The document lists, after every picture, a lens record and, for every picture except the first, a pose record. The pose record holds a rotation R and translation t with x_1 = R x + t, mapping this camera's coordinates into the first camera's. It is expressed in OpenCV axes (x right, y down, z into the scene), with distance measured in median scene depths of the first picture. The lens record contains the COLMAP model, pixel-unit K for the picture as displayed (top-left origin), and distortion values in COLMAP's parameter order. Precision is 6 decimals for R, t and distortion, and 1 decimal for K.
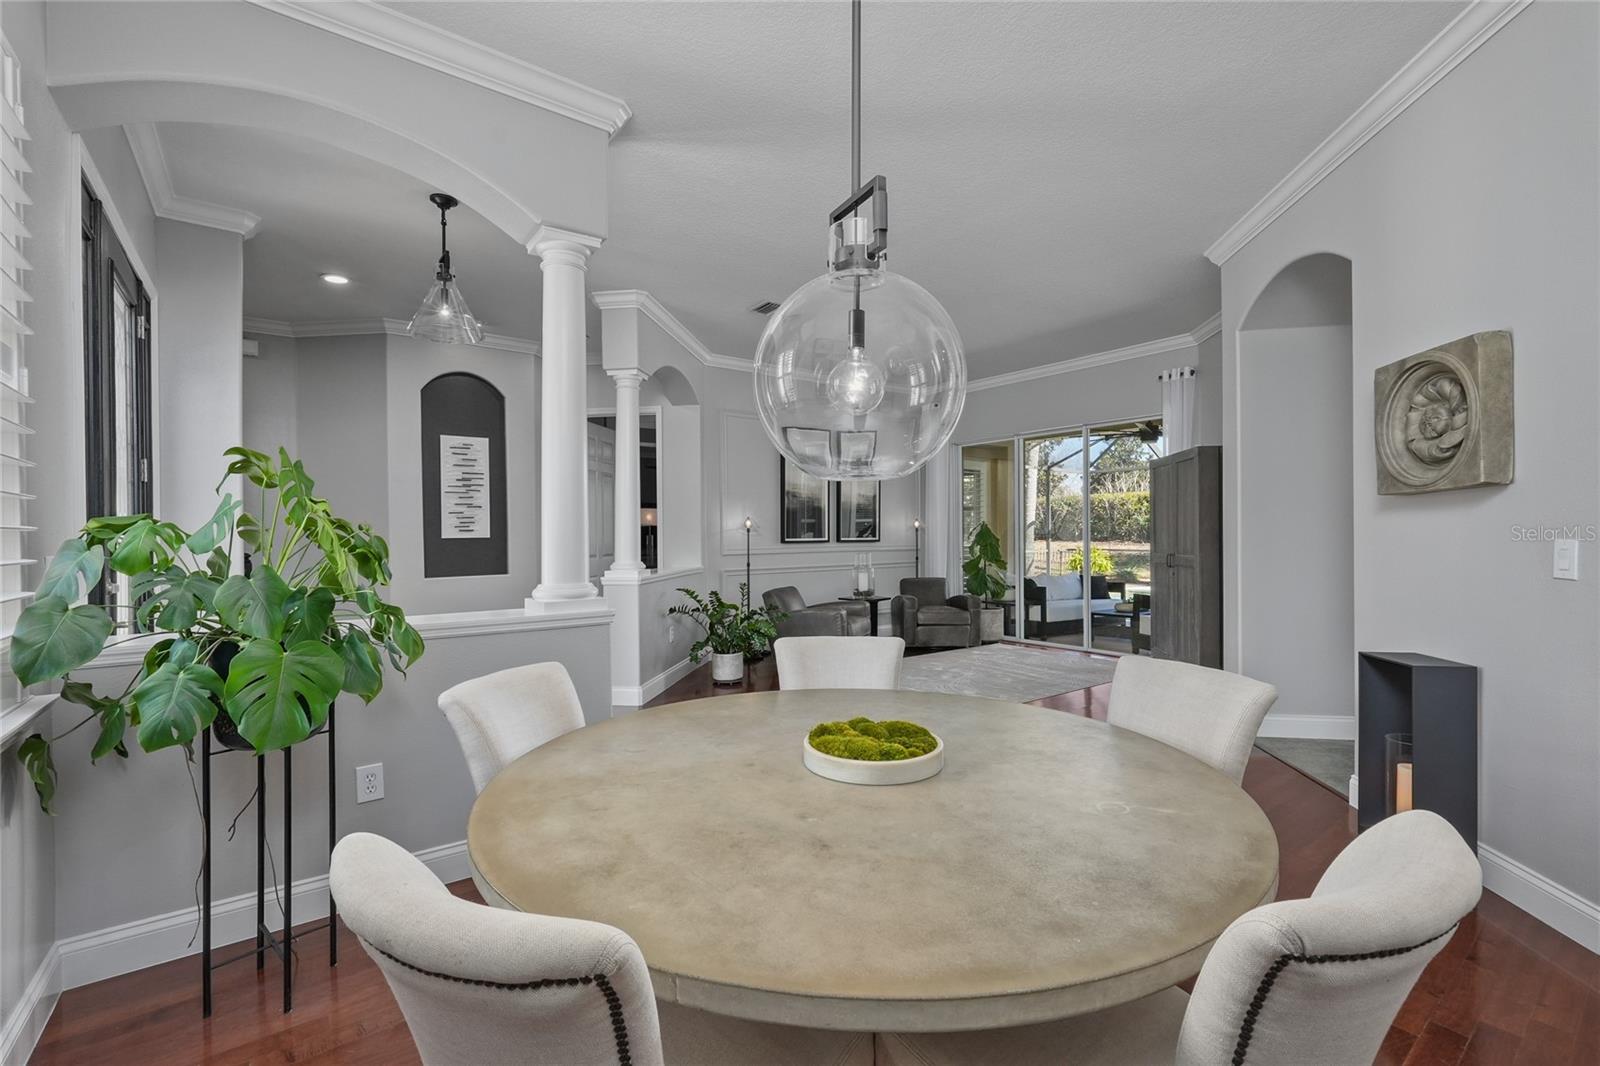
lens RADIAL K [[697.1, 0, 800.0], [0, 697.1, 533.0], [0, 0, 1]] dist [-0.000131, 0.000228]
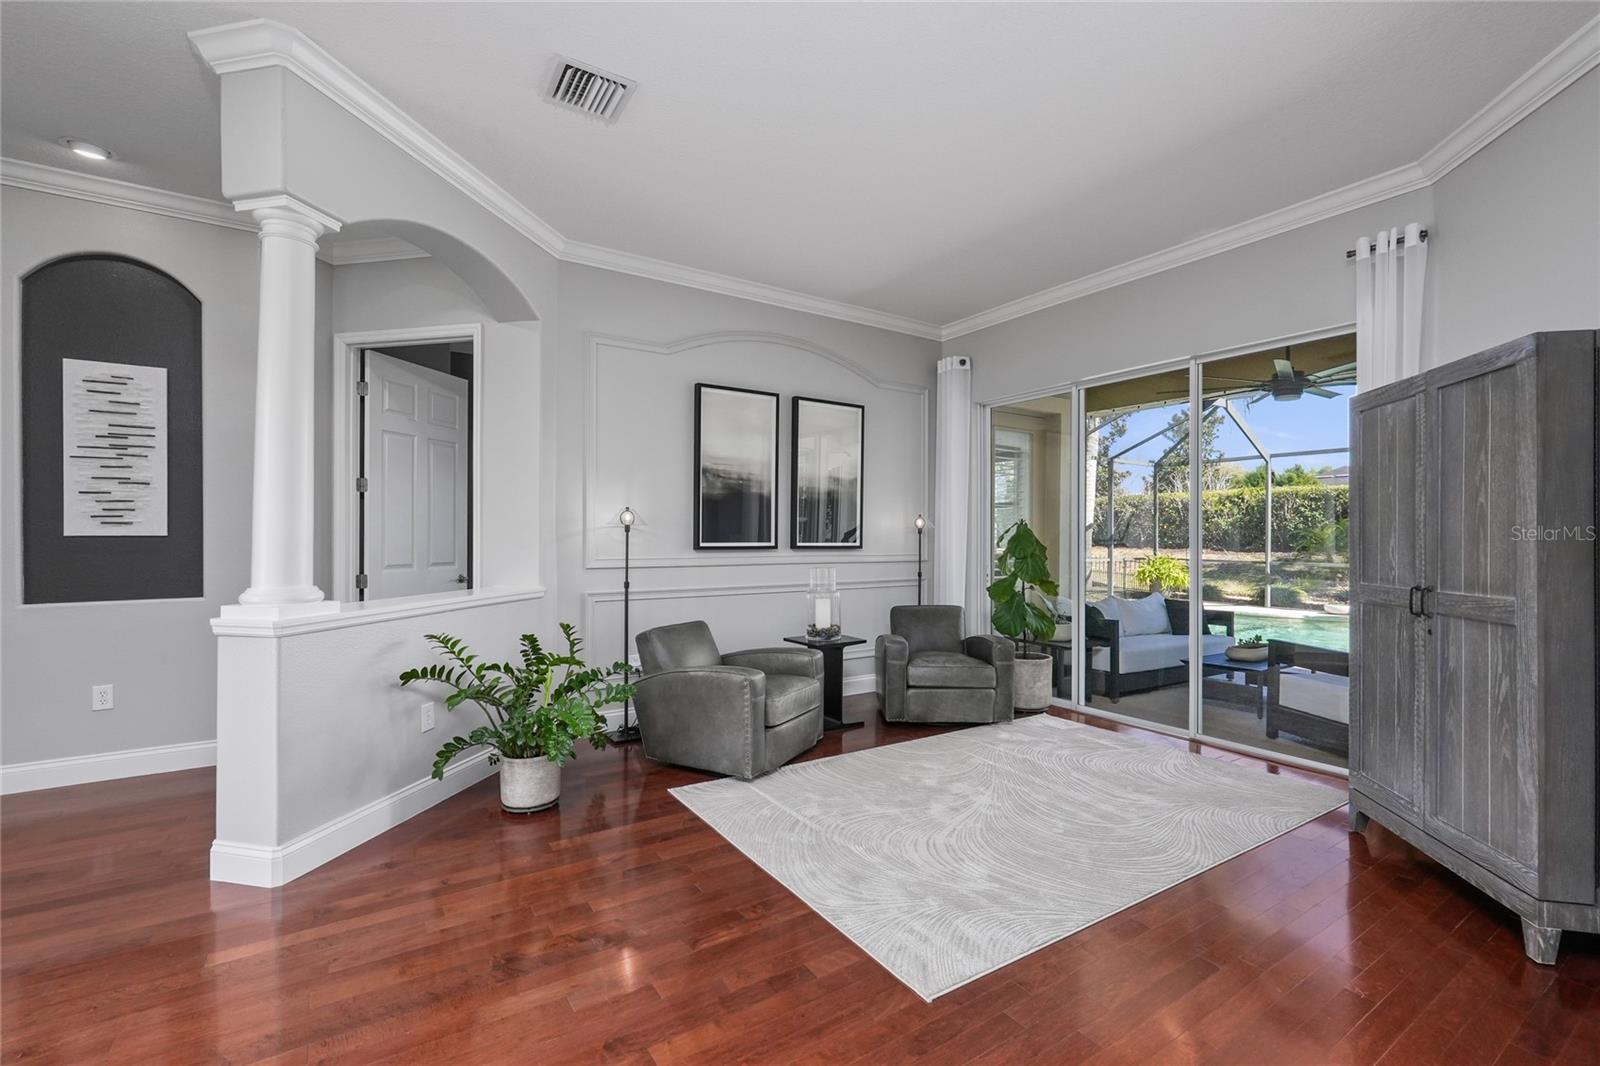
lens RADIAL K [[697.1, 0, 800.0], [0, 697.1, 533.0], [0, 0, 1]] dist [-0.000131, 0.000228]
pose [[0.997607, 0.010774, -0.068291, 0.109102], [-0.010961, 0.999937, -0.002371, -0.000215], [0.068261, 0.003114, 0.997663, 0.364605]]
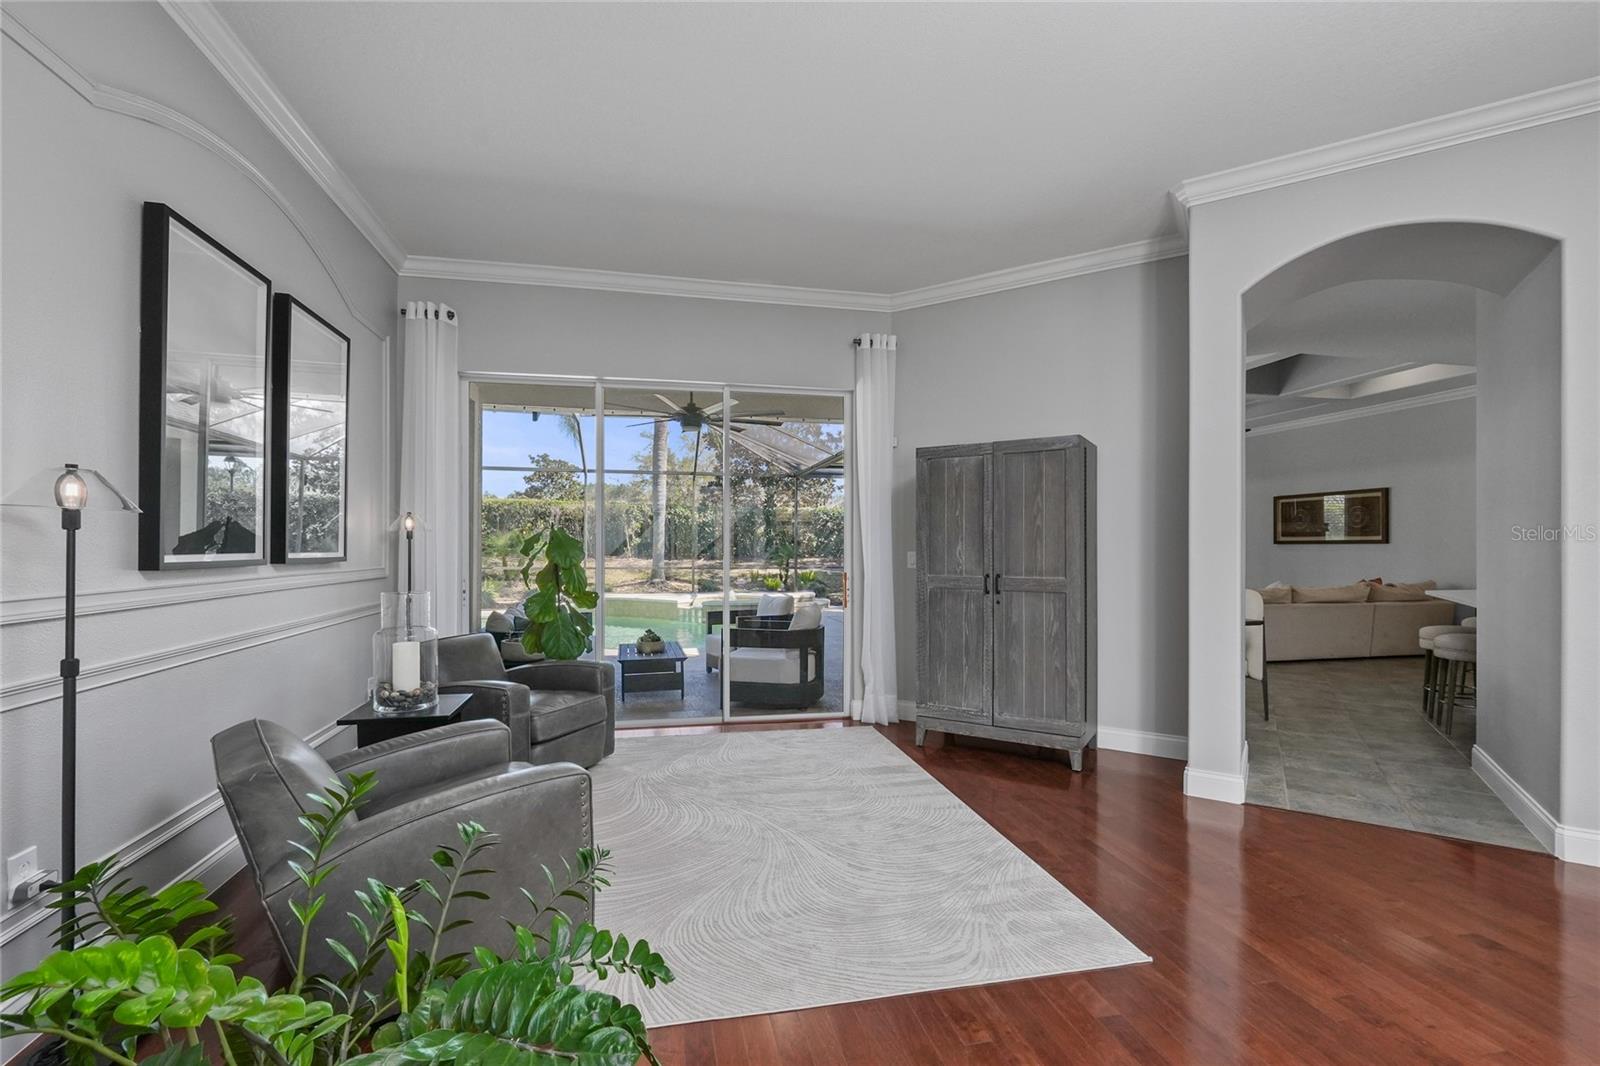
lens RADIAL K [[709.6, 0, 797.7], [0, 709.6, 539.2], [0, 0, 1]] dist [-0.000150, -0.000019]
pose [[0.423988, 0.018693, 0.905475, -0.171846], [-0.008926, 0.999825, -0.016461, 0.004067], [-0.905624, -0.001103, 0.424081, 0.615509]]
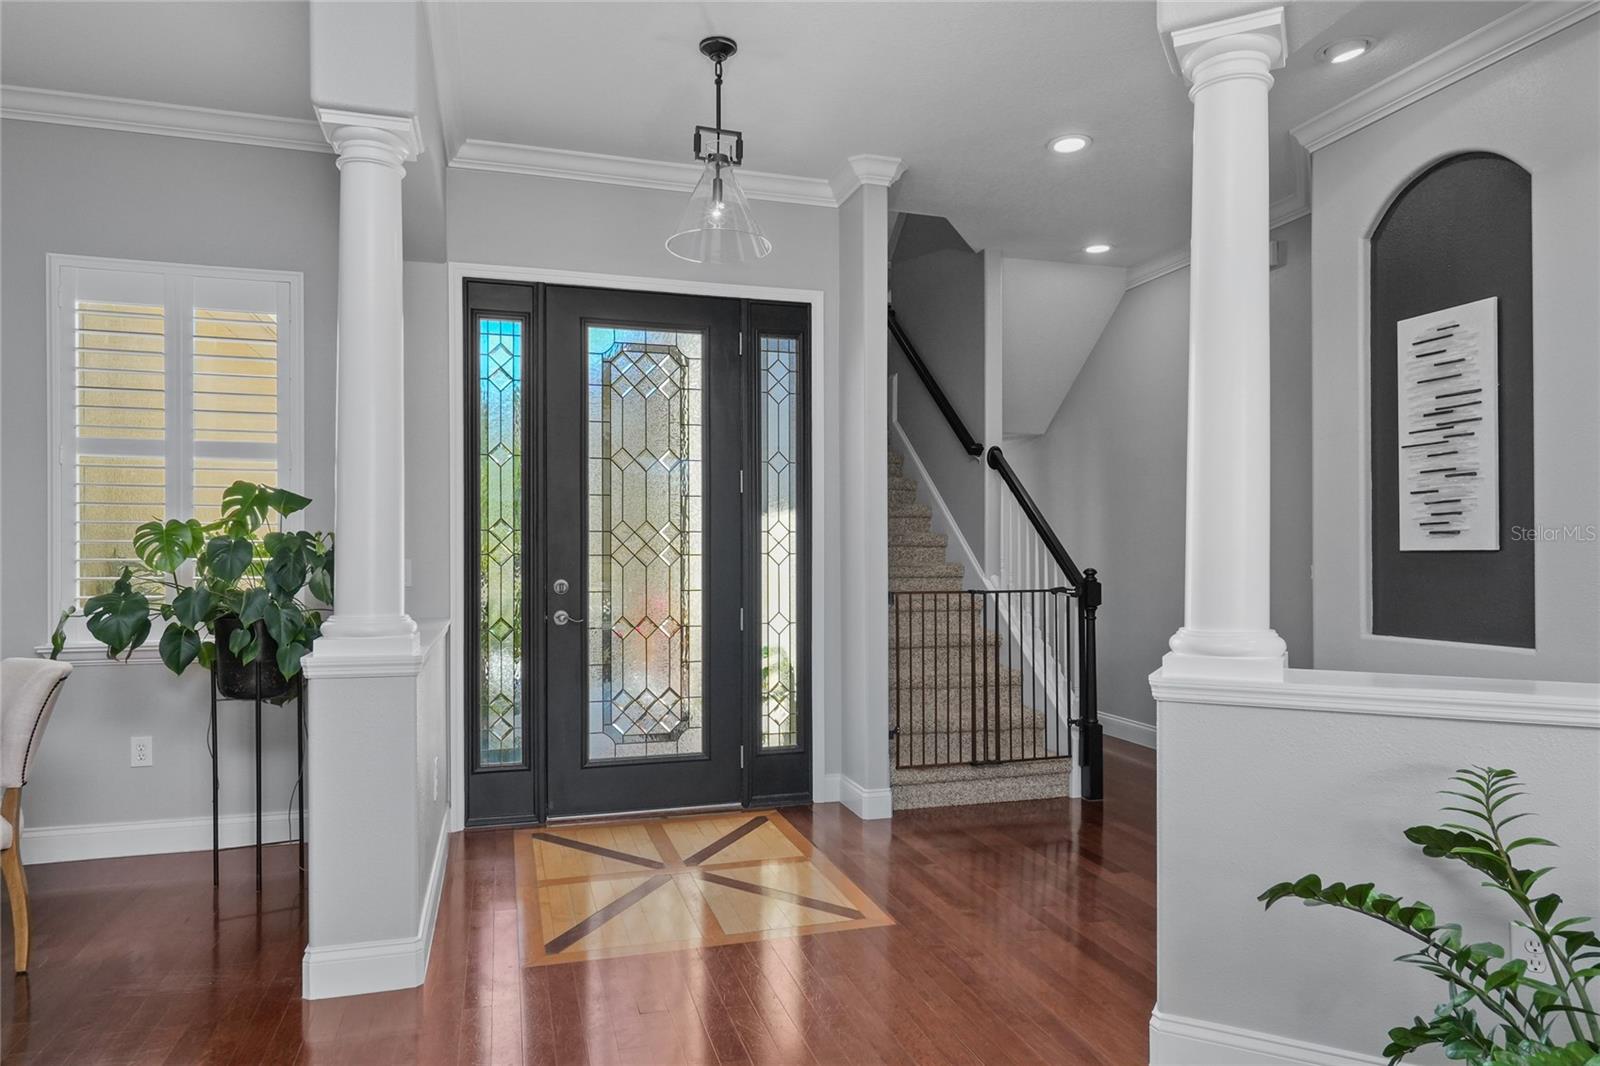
lens RADIAL K [[1033.8, 0, 800.0], [0, 1033.8, 533.0], [0, 0, 1]] dist [0.067735, -0.000604]
pose [[-0.322045, -0.002298, -0.946722, 0.200737], [0.008408, 0.999951, -0.005287, -0.002679], [0.946687, -0.009663, -0.322009, 0.673445]]
